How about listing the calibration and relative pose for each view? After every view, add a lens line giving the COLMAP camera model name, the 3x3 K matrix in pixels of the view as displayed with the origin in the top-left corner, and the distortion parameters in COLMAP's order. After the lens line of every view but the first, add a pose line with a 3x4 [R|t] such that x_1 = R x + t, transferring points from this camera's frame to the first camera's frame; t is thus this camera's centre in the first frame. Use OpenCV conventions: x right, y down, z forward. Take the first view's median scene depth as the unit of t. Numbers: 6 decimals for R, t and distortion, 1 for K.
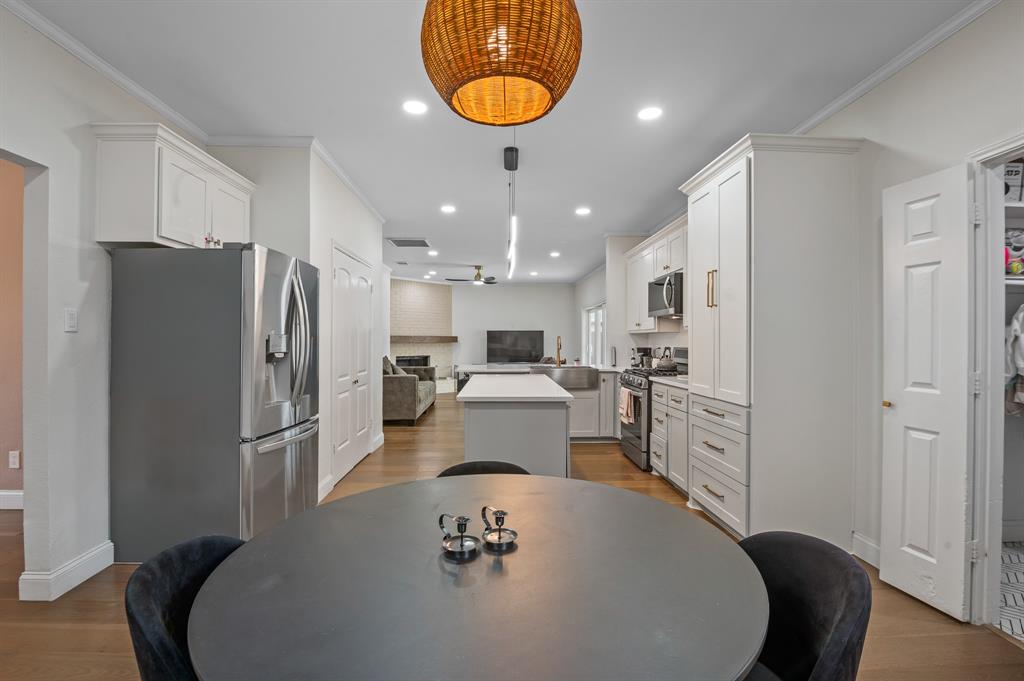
lens RADIAL K [[470.4, 0, 510.6], [0, 470.4, 338.3], [0, 0, 1]] dist [-0.022676, -0.001063]
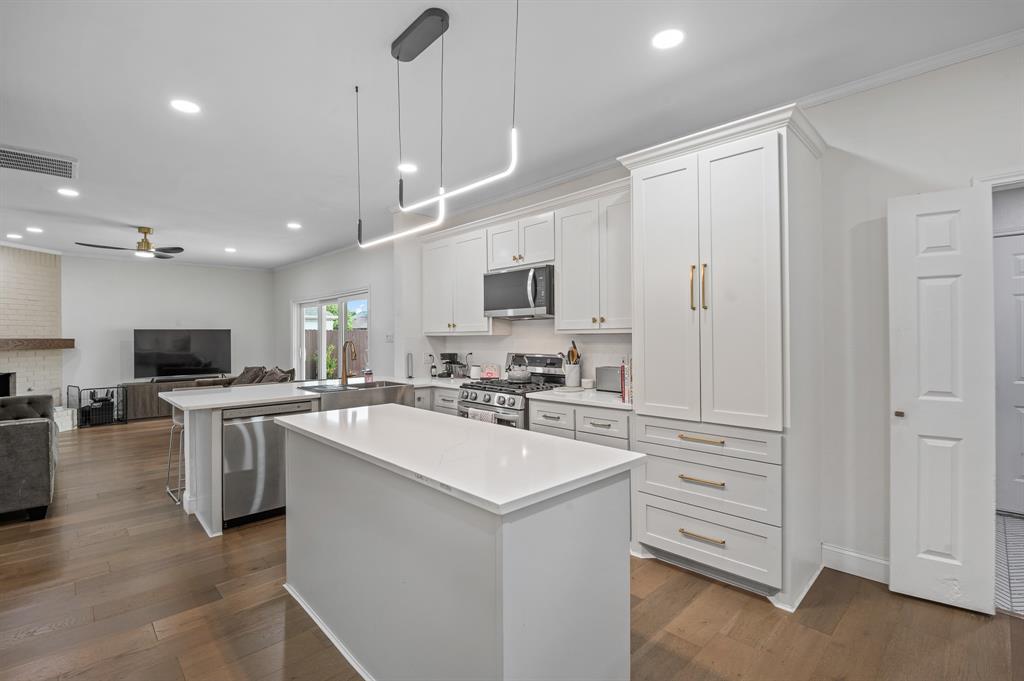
lens RADIAL K [[469.8, 0, 512.3], [0, 469.8, 332.9], [0, 0, 1]] dist [-0.012370, -0.006002]
pose [[0.742214, -0.004801, 0.670145, -0.212180], [0.006899, 0.999976, -0.000478, -0.017034], [-0.670127, 0.004978, 0.742230, 0.367111]]
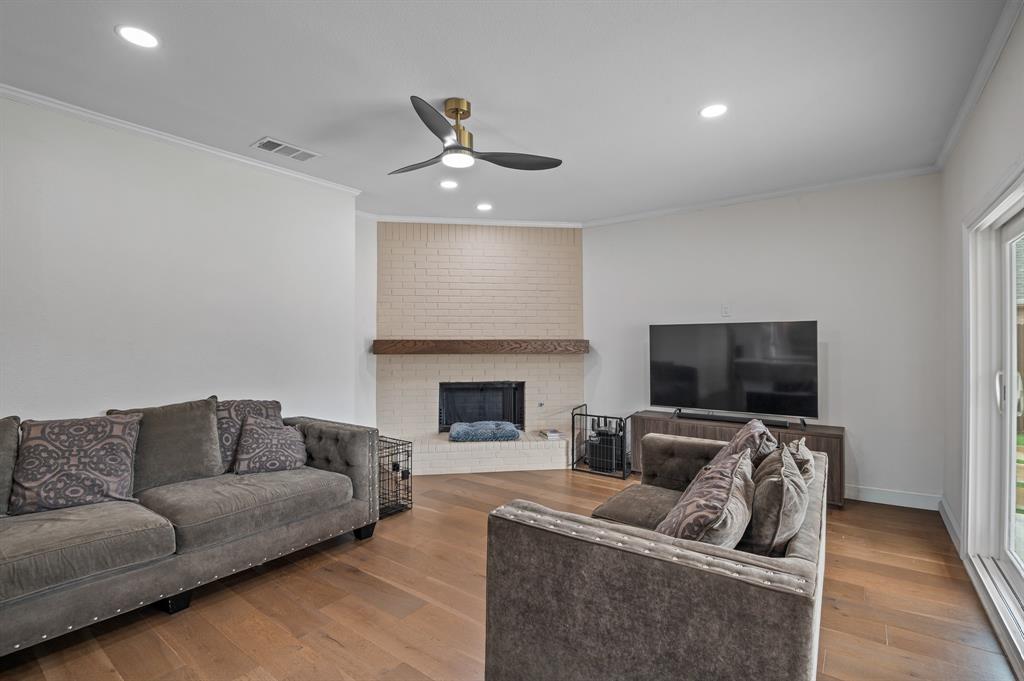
lens RADIAL K [[470.4, 0, 510.6], [0, 470.4, 338.3], [0, 0, 1]] dist [-0.022676, -0.001063]
pose [[0.778152, -0.009263, -0.628007, 0.247058], [0.007620, 0.999957, -0.005307, -0.008829], [0.628029, -0.000656, 0.778189, 1.392566]]
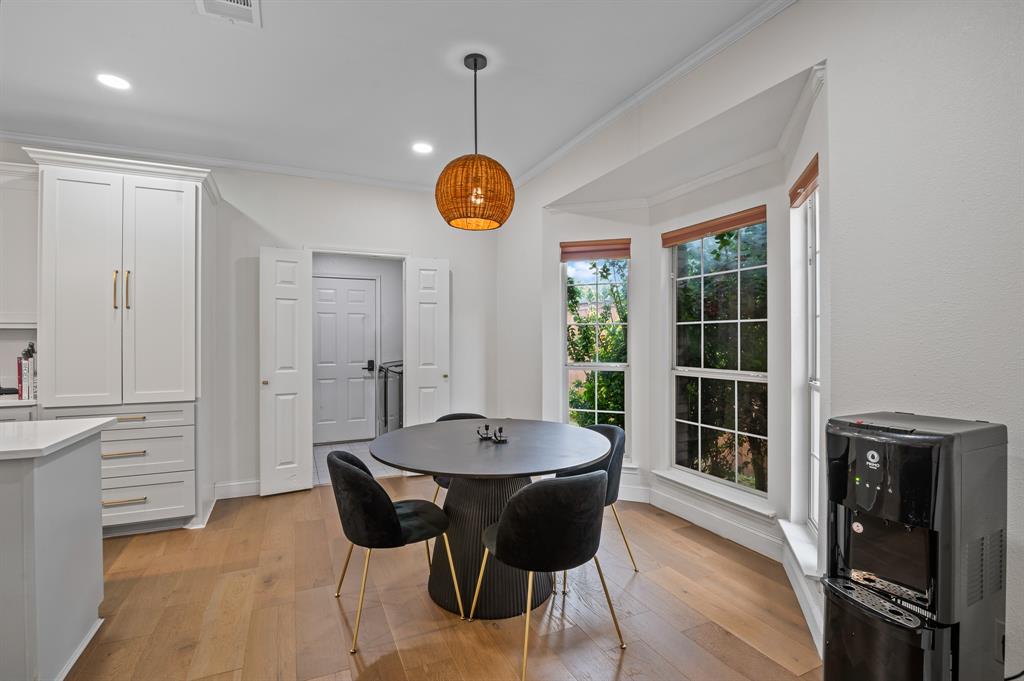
lens RADIAL K [[463.0, 0, 512.0], [0, 463.0, 340.5], [0, 0, 1]] dist [-0.021071, -0.000592]
pose [[-0.390916, -0.002815, 0.920422, -0.437198], [-0.003194, 0.999993, 0.001701, -0.003760], [-0.920421, -0.002275, -0.390923, 0.376865]]
